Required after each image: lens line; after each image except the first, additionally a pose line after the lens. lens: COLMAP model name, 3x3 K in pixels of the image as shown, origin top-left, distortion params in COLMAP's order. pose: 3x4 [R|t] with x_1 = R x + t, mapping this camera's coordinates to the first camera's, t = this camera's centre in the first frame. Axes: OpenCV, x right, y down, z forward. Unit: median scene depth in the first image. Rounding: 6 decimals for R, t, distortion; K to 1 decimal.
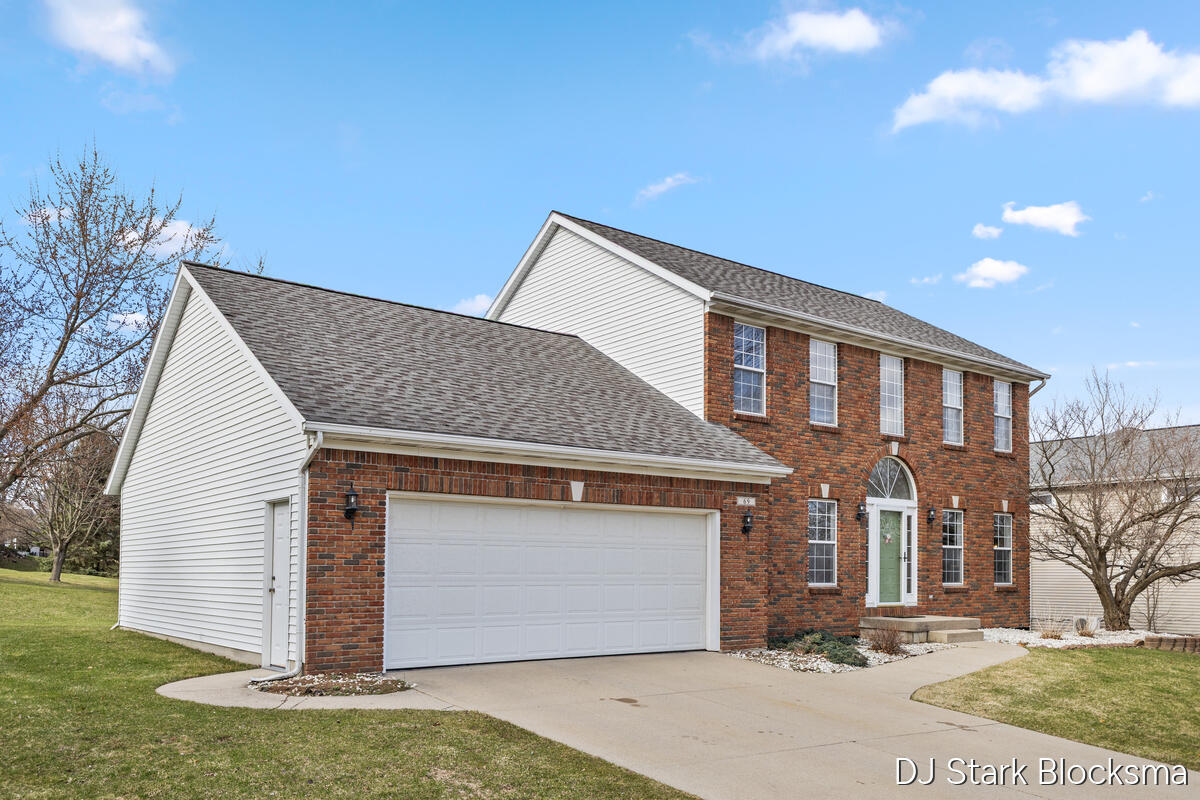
lens RADIAL K [[958.7, 0, 600.0], [0, 958.7, 400.0], [0, 0, 1]] dist [-0.007178, -0.001907]
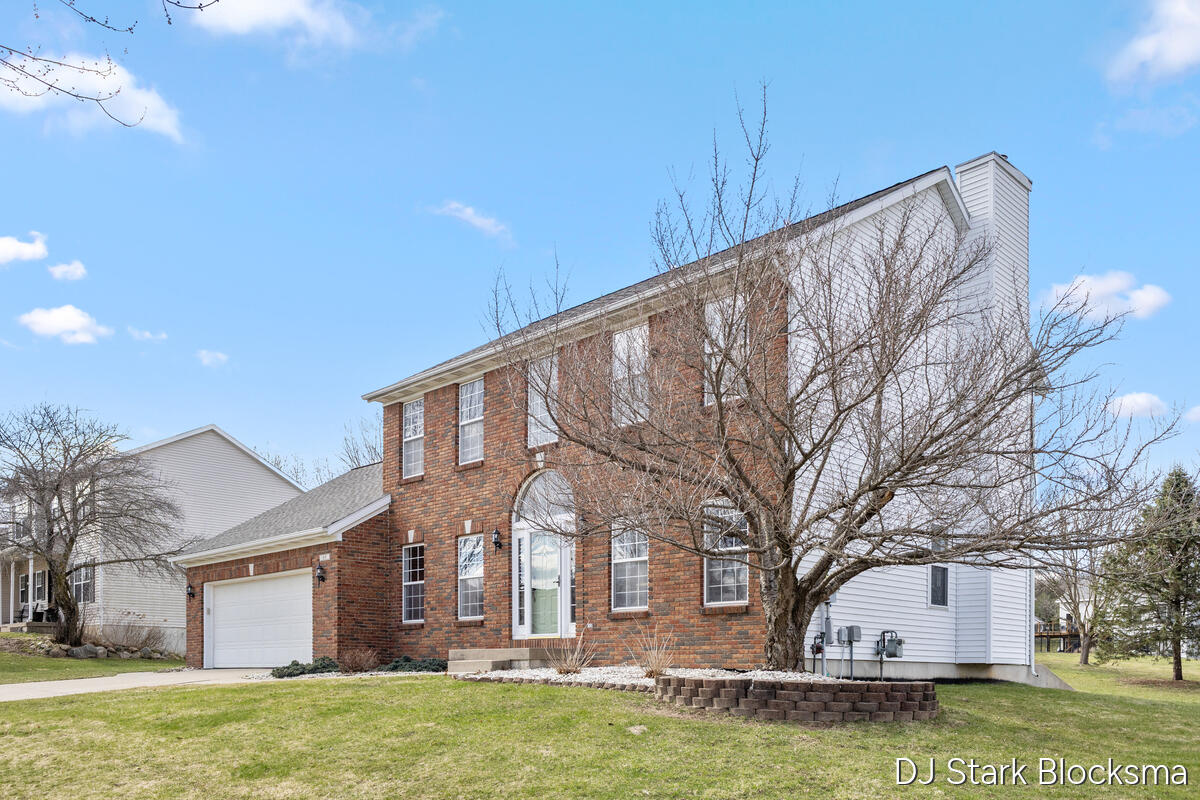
lens RADIAL K [[958.7, 0, 600.0], [0, 958.7, 400.0], [0, 0, 1]] dist [-0.007178, -0.001907]
pose [[0.130142, -0.273106, -0.953140, 1.313791], [0.176158, 0.952391, -0.248838, 0.253983], [0.975721, -0.135519, 0.172056, 1.002597]]
